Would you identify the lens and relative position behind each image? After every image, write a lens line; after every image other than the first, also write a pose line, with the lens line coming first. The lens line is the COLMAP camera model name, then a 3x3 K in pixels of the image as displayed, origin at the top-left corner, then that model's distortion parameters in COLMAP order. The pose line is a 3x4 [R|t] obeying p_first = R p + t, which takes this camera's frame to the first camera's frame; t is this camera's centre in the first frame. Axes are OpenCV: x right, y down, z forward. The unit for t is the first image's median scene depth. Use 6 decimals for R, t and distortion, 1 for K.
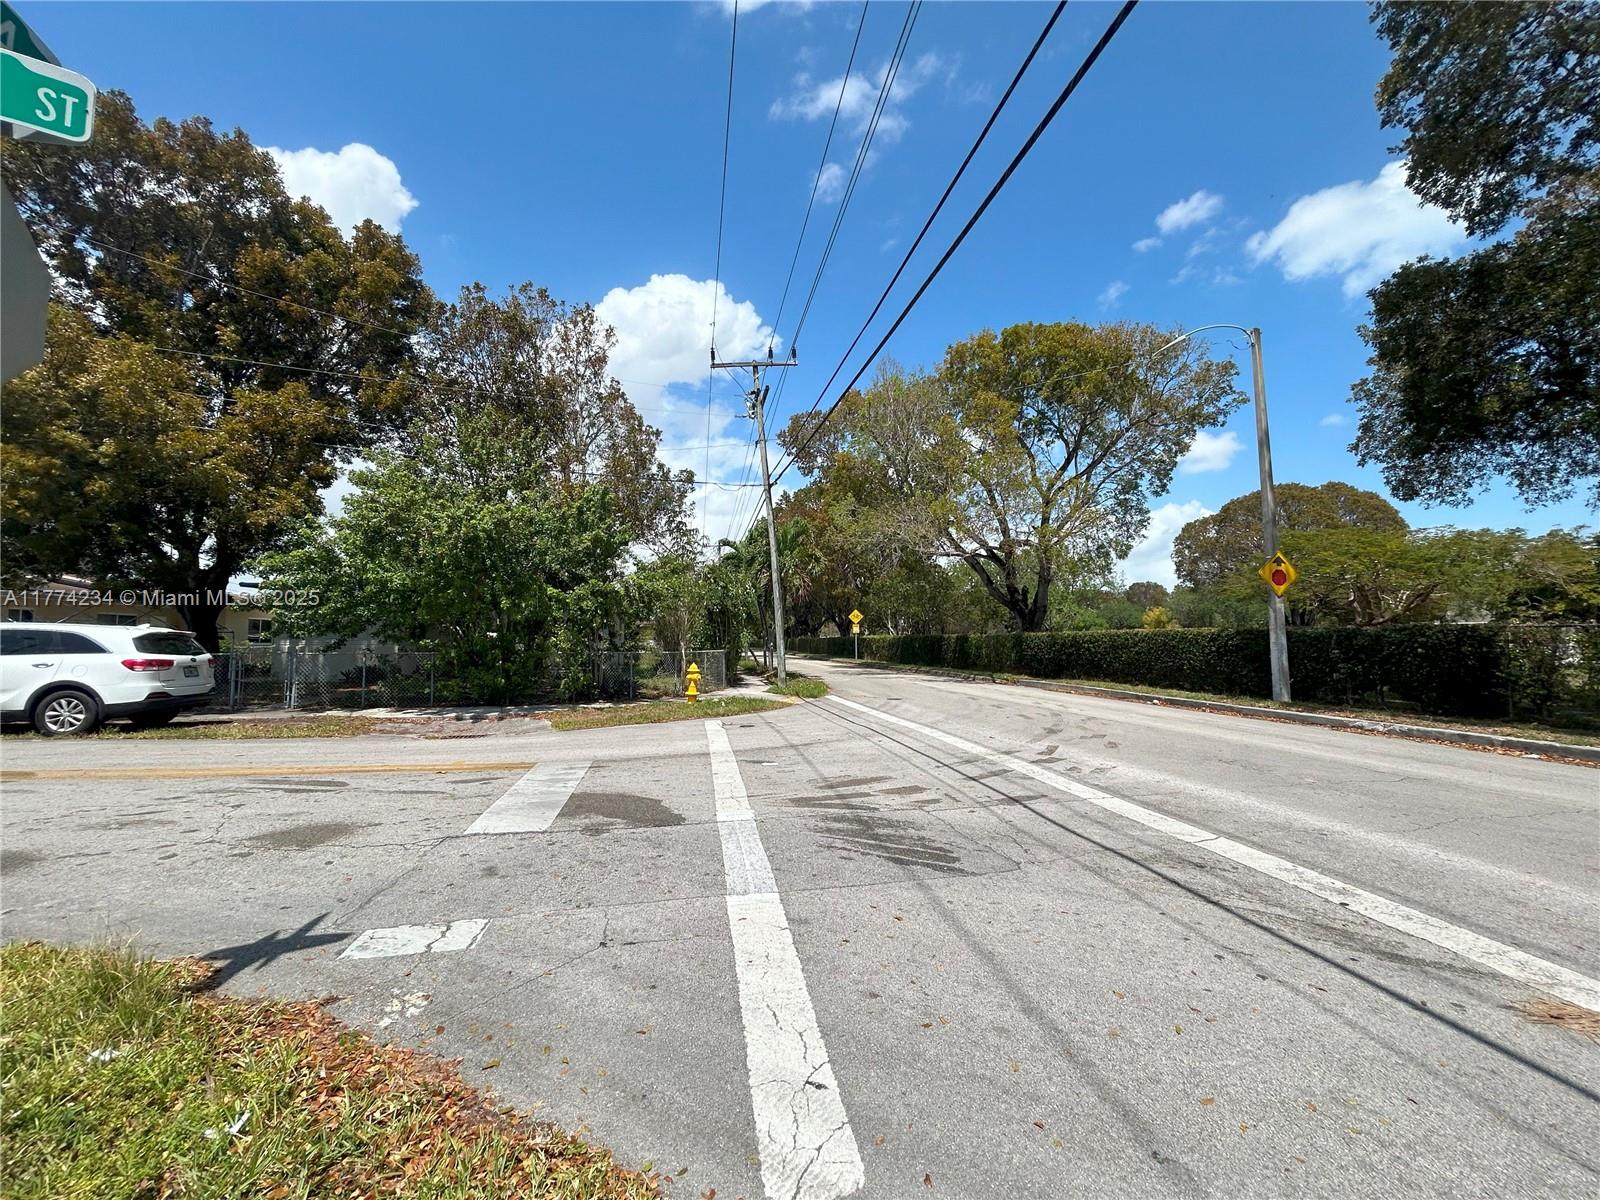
lens RADIAL K [[646.9, 0, 799.1], [0, 646.9, 594.4], [0, 0, 1]] dist [0.001483, 0.000678]
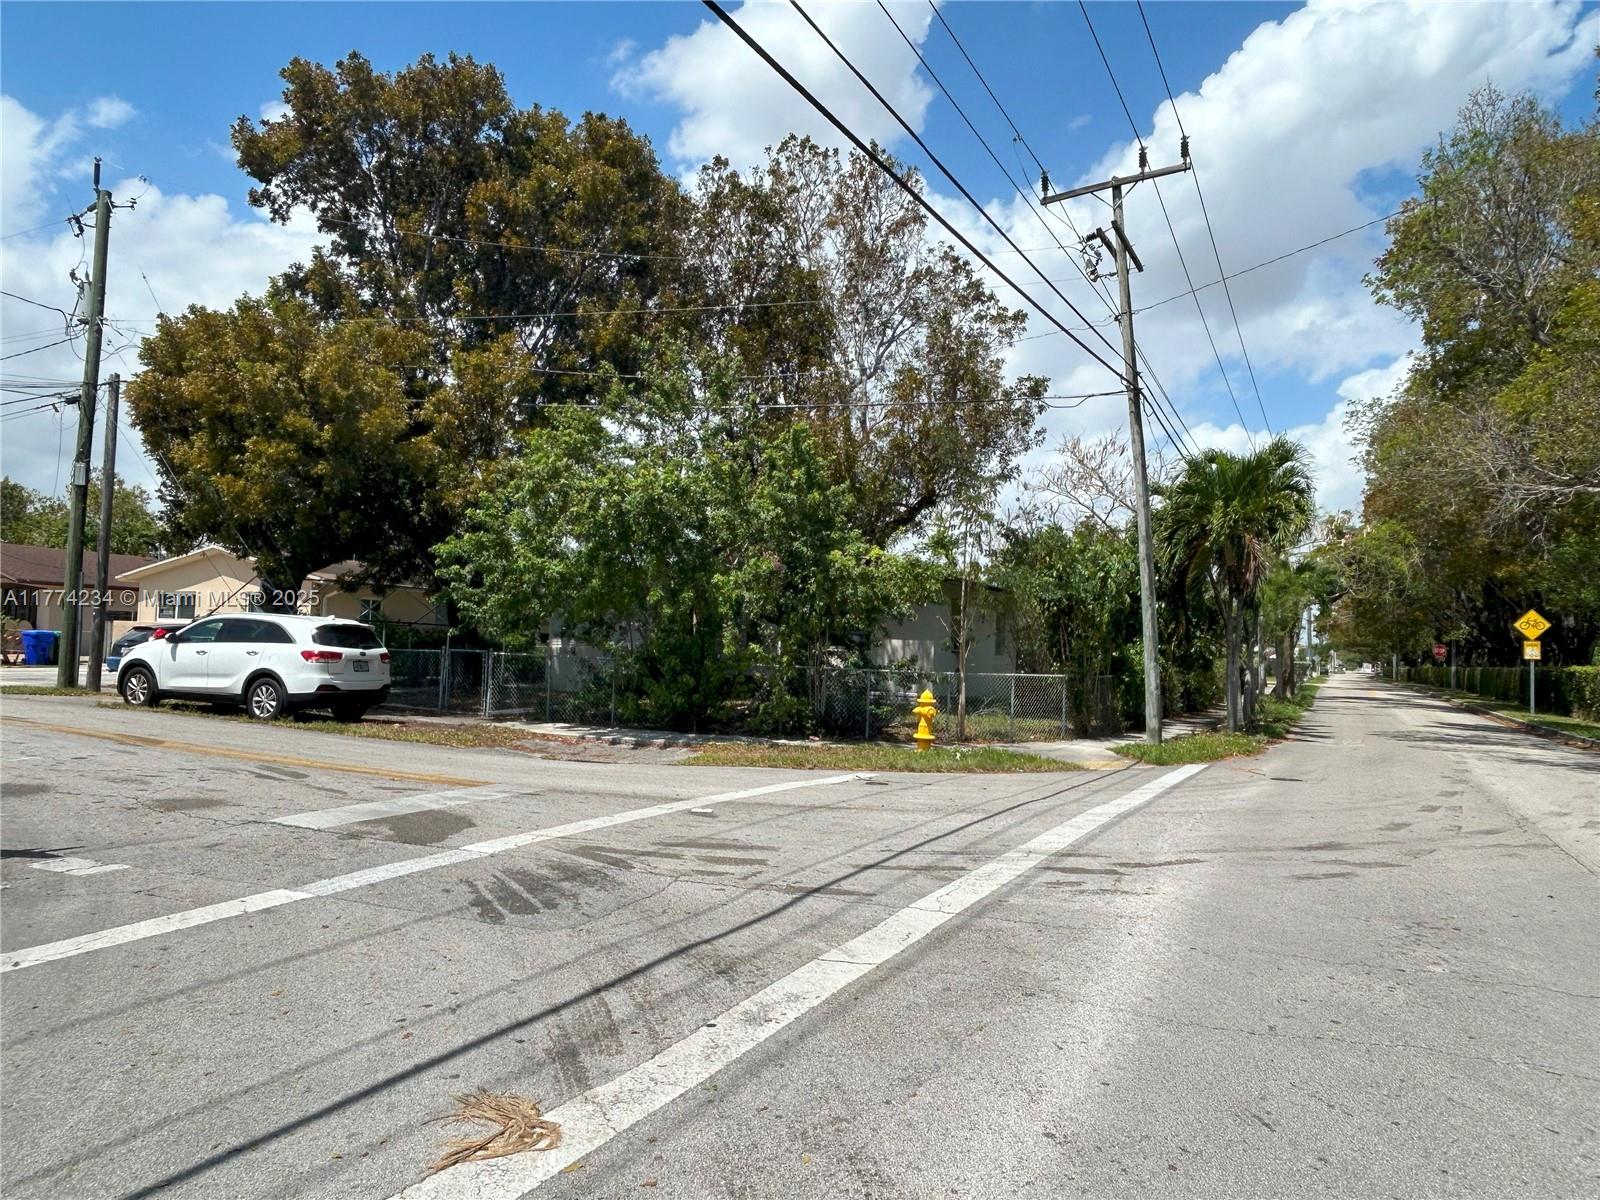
lens RADIAL K [[1133.3, 0, 802.3], [0, 1133.3, 584.5], [0, 0, 1]] dist [-0.008189, 0.009619]
pose [[0.817737, -0.000544, -0.575592, 0.445368], [0.003692, 0.999984, 0.004300, -0.004161], [0.575580, -0.005641, 0.817726, 0.009631]]
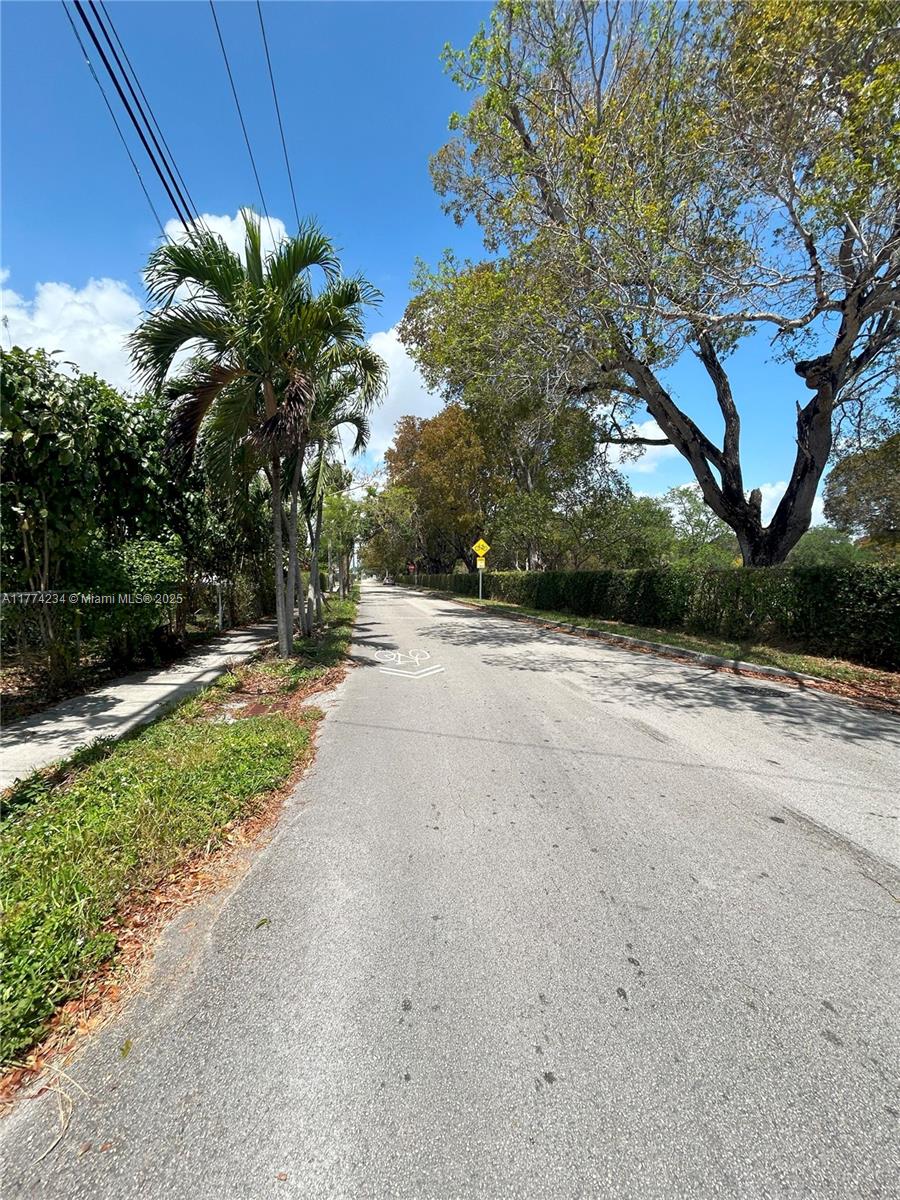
lens RADIAL K [[485.2, 0, 452.3], [0, 485.2, 593.8], [0, 0, 1]] dist [0.001483, 0.000678]
pose [[0.999748, 0.018707, 0.012445, 0.155477], [-0.019888, 0.994510, 0.102734, 0.103975], [-0.010455, -0.102955, 0.994631, 1.343448]]
